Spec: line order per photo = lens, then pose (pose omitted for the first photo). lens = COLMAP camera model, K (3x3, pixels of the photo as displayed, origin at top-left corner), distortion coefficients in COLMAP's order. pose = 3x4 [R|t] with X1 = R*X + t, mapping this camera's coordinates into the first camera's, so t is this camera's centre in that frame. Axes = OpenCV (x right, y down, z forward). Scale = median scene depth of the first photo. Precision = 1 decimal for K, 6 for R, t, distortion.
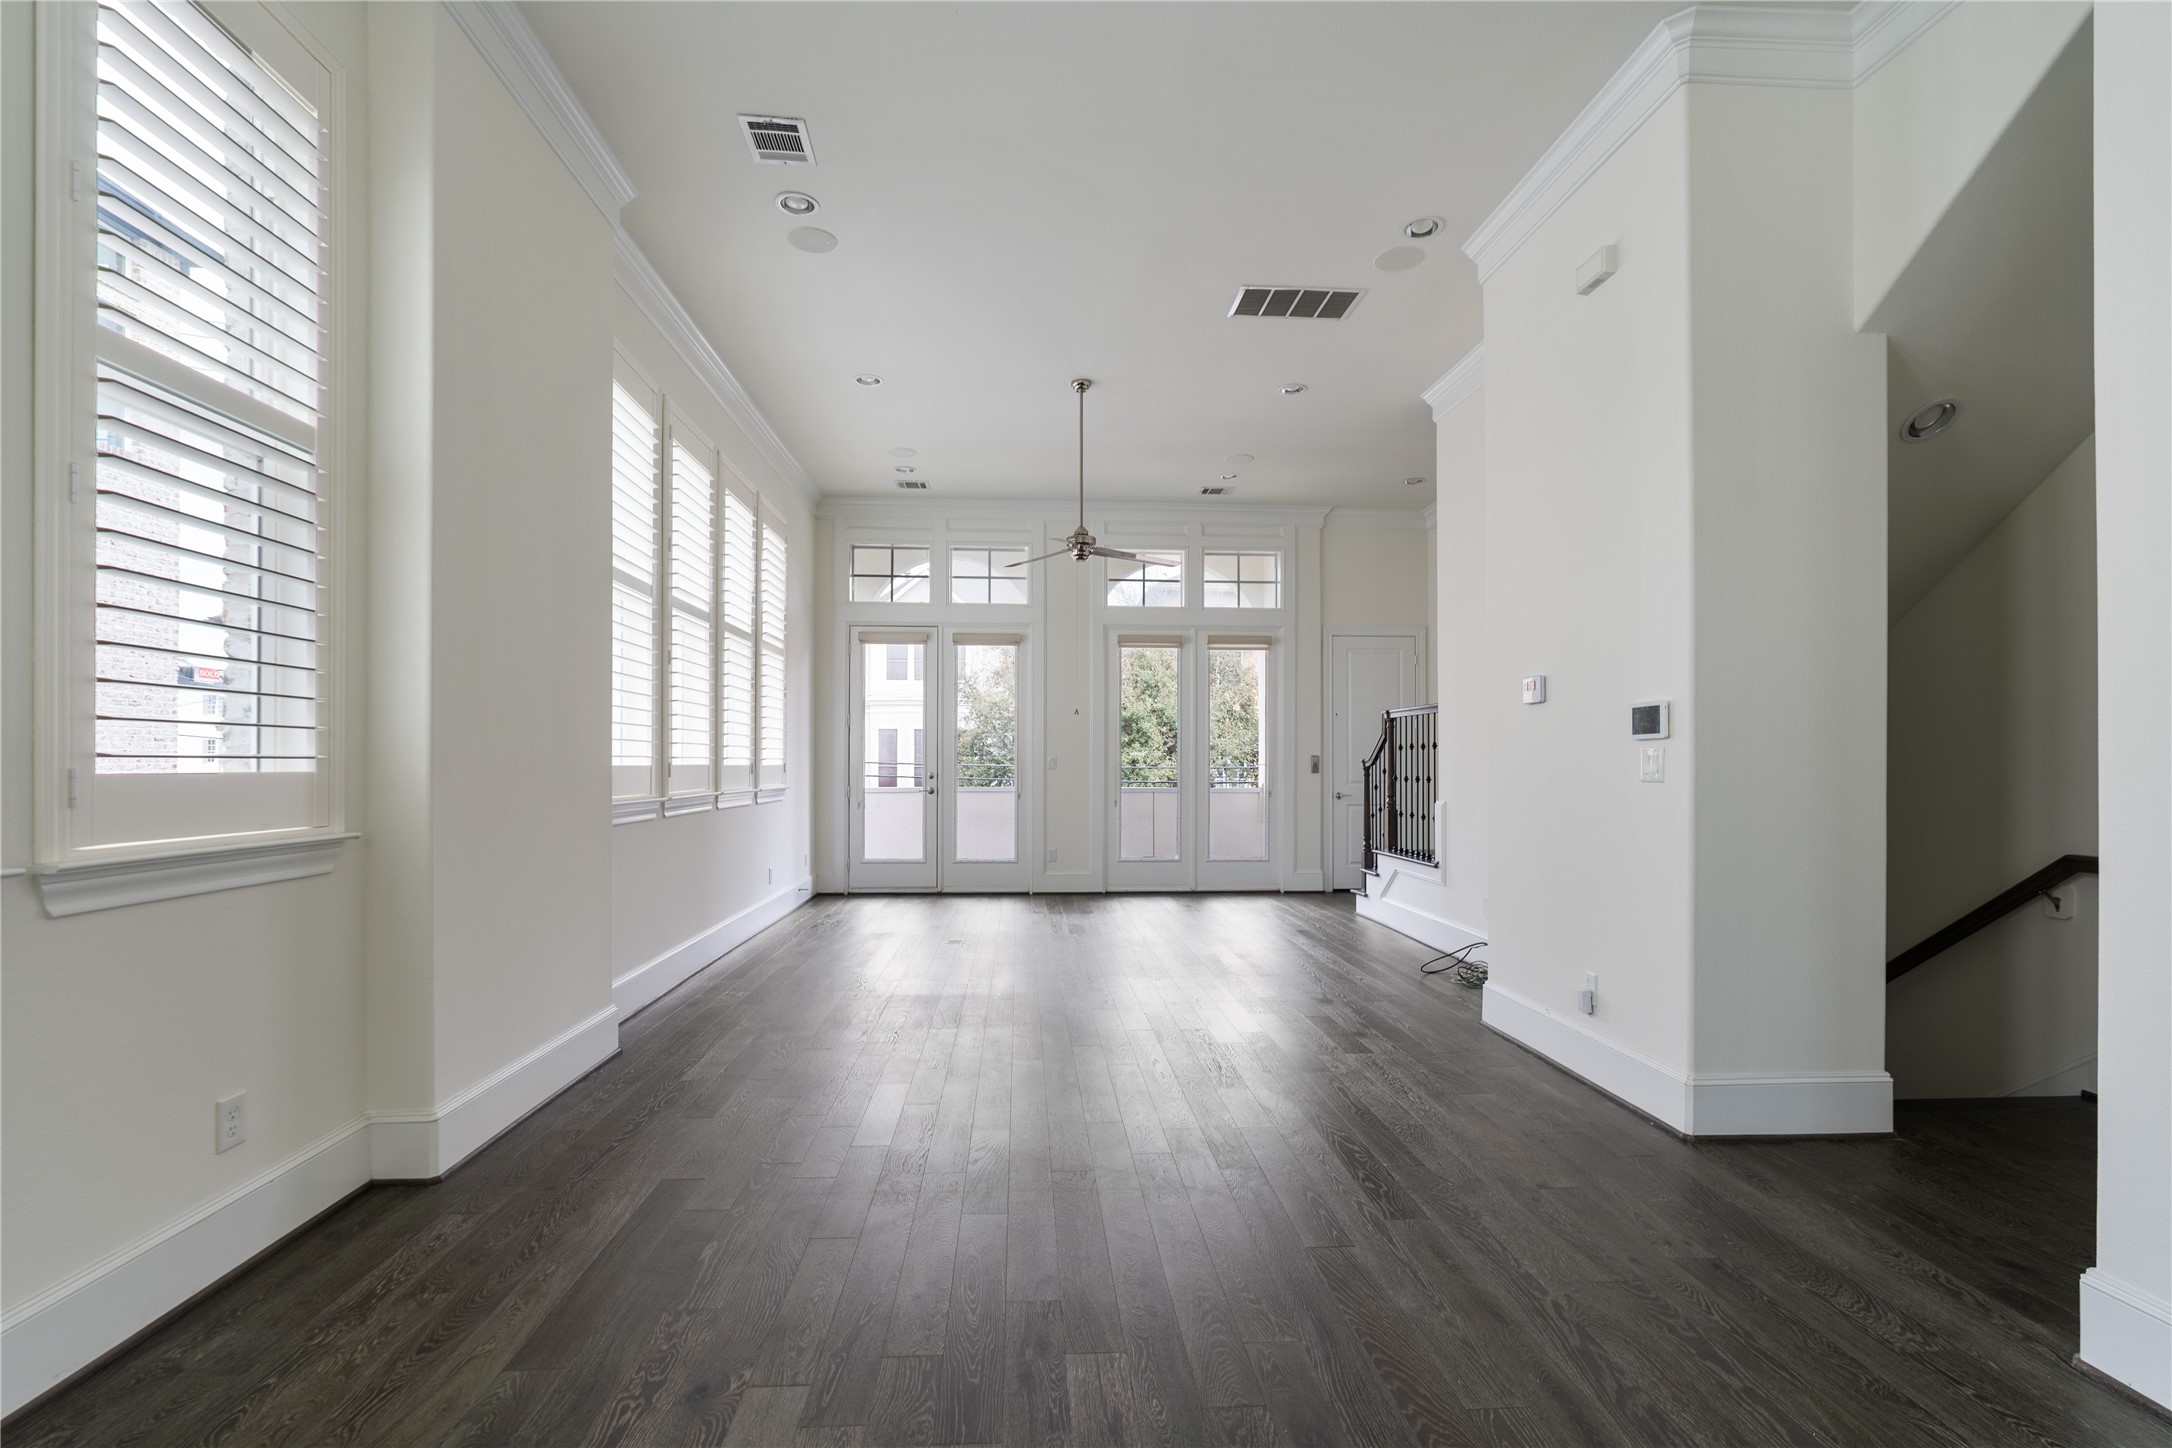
lens RADIAL K [[987.6, 0, 1083.8], [0, 987.6, 755.1], [0, 0, 1]] dist [-0.012404, 0.004974]
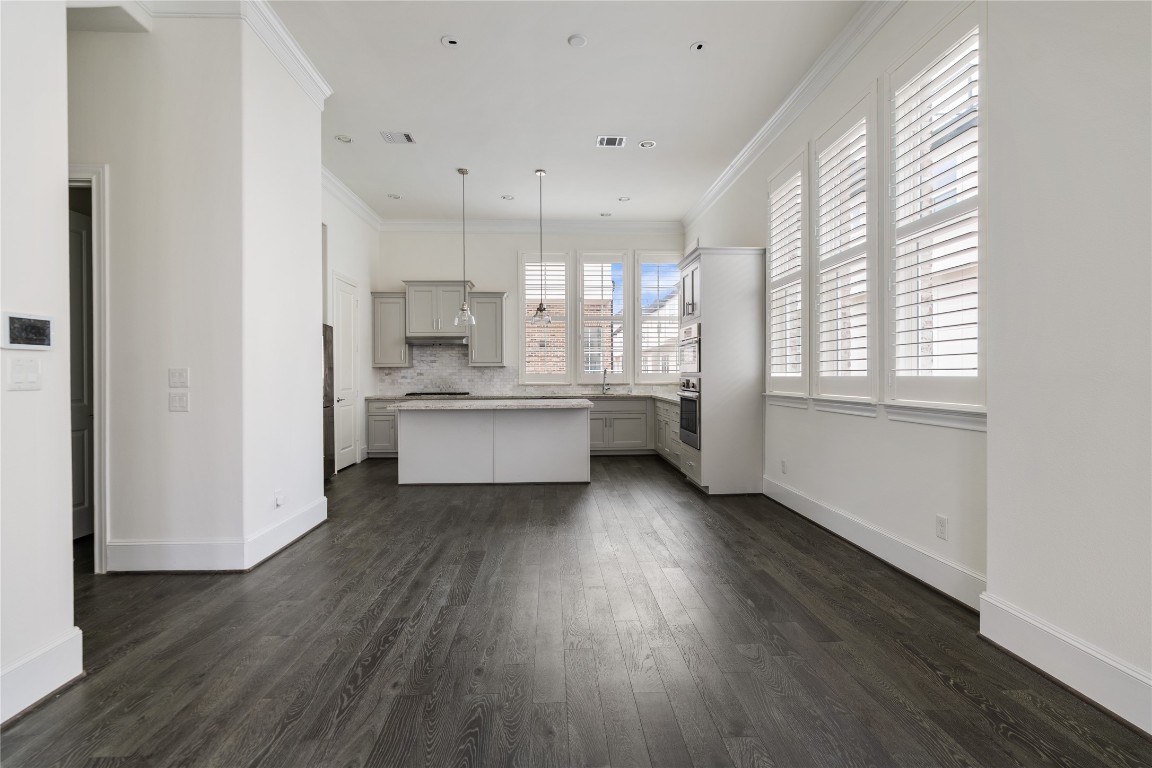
lens RADIAL K [[523.8, 0, 574.1], [0, 523.8, 383.2], [0, 0, 1]] dist [-0.012404, 0.004974]
pose [[-0.999829, 0.001908, 0.018383, -0.009035], [0.002033, 0.999975, 0.006774, 0.008837], [-0.018370, 0.006811, -0.999808, 0.798030]]
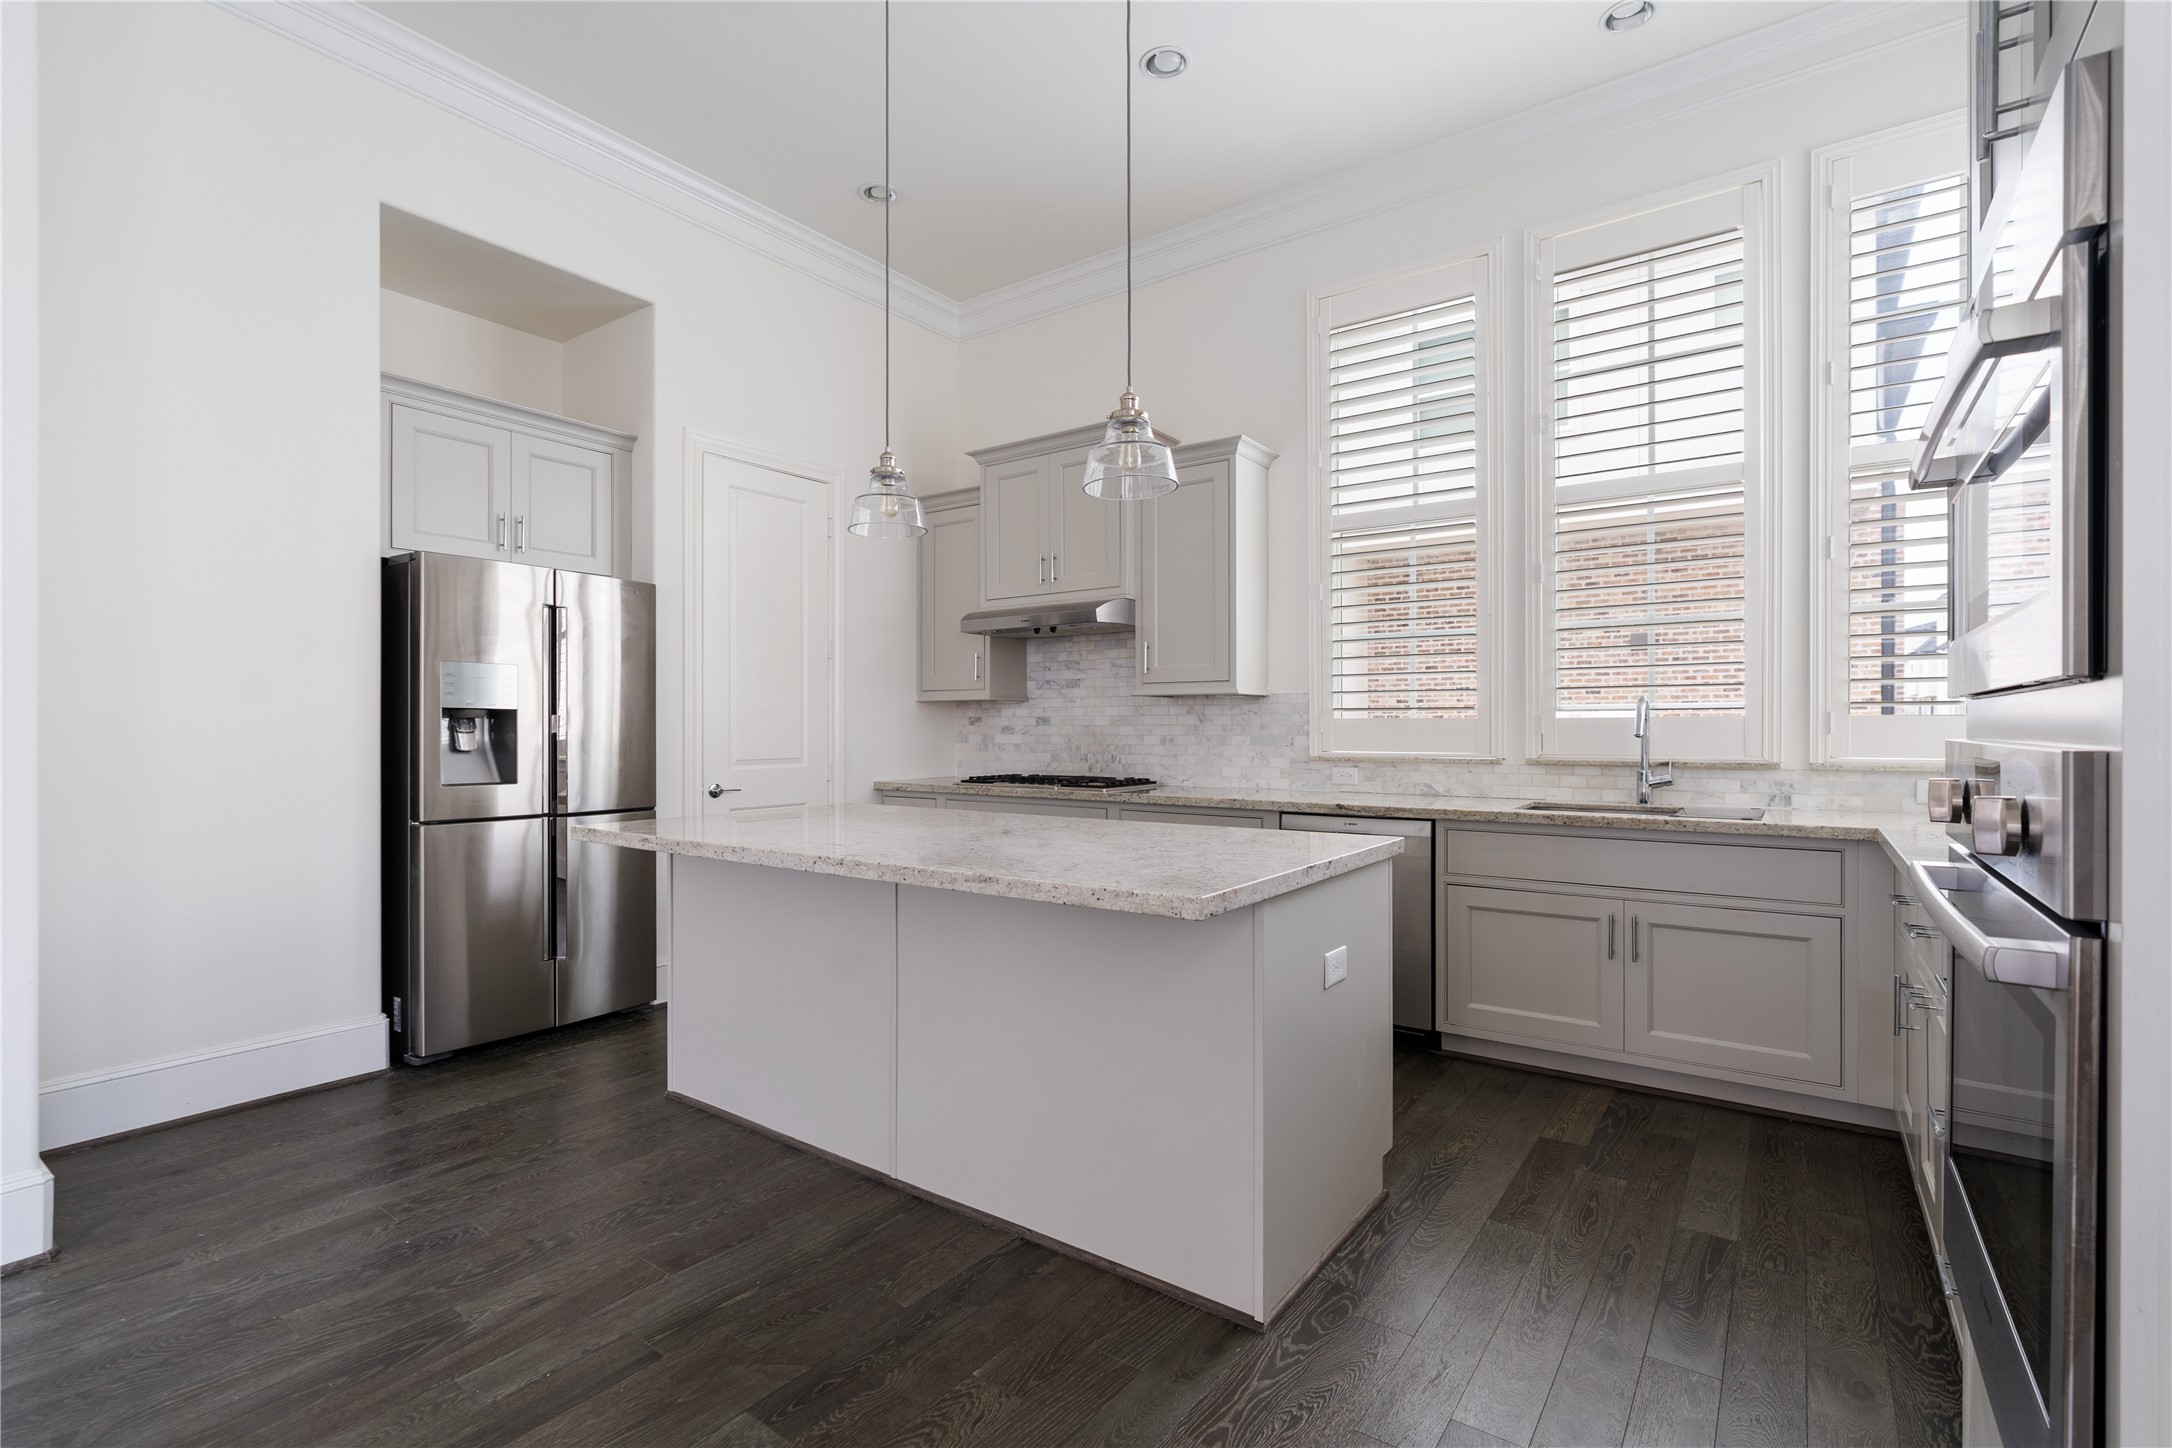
lens RADIAL K [[987.6, 0, 1087.1], [0, 987.6, 731.6], [0, 0, 1]] dist [-0.012404, 0.004974]
pose [[-0.773059, -0.004216, 0.634320, -0.168390], [-0.007622, 0.999967, -0.002643, 0.005671], [-0.634288, -0.006878, -0.773066, 0.161127]]
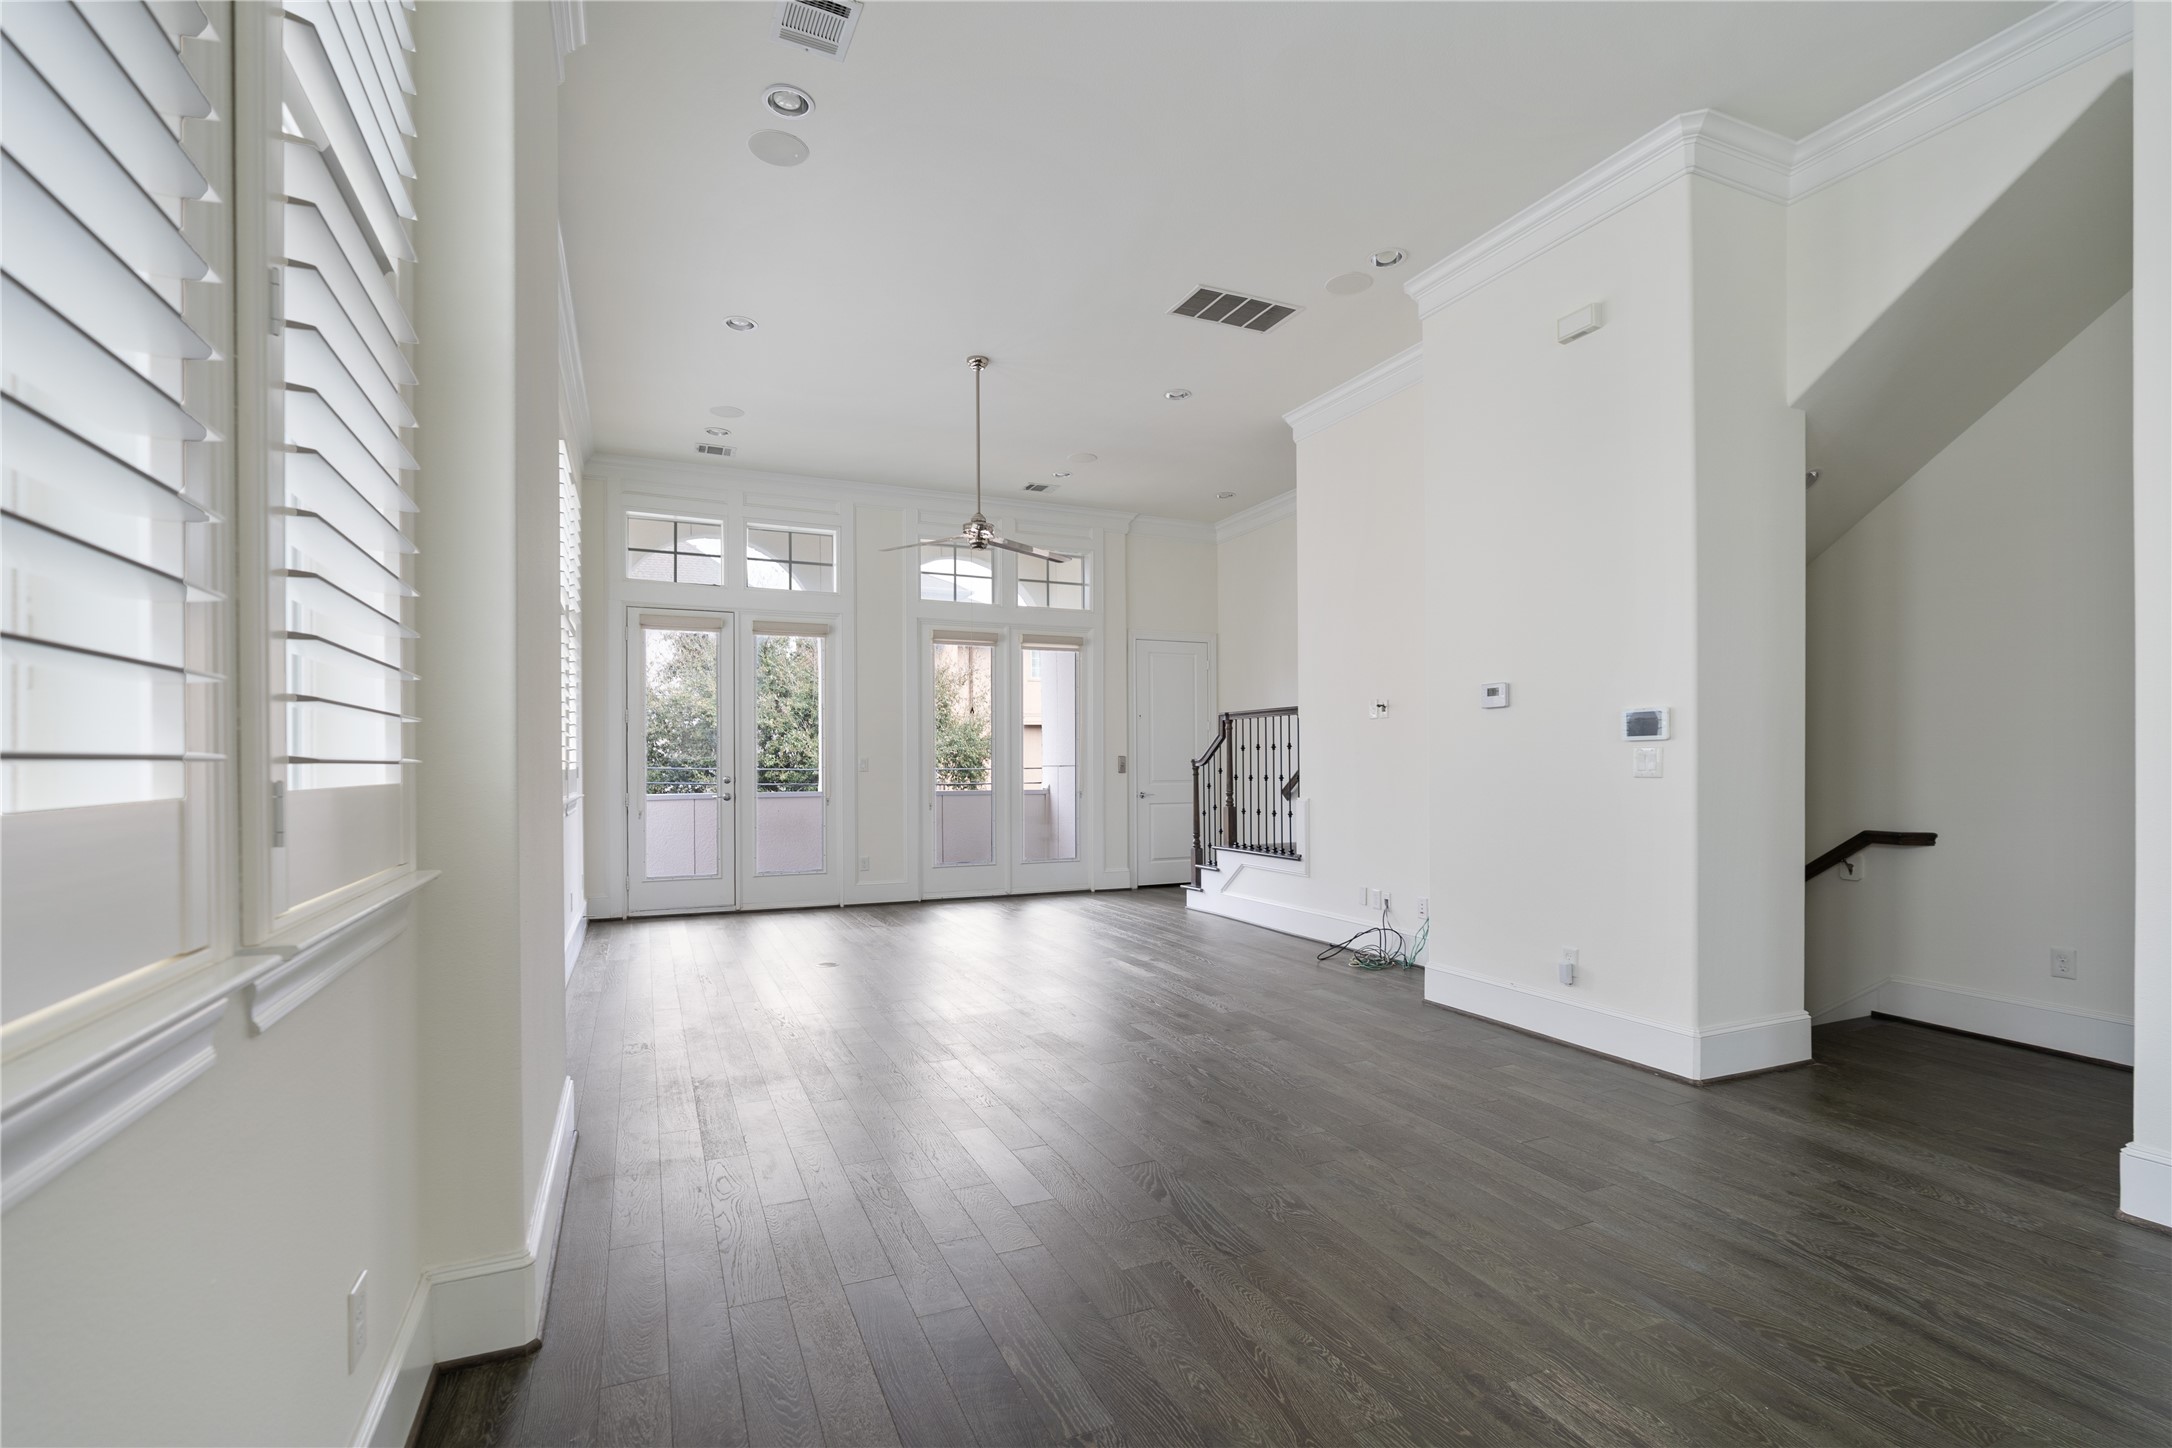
lens RADIAL K [[987.6, 0, 1083.8], [0, 987.6, 761.8], [0, 0, 1]] dist [-0.012404, 0.004974]
pose [[0.937644, -0.004940, 0.347563, -0.228072], [0.002950, 0.999976, 0.006254, -0.000204], [-0.347585, -0.004839, 0.937636, 0.078928]]
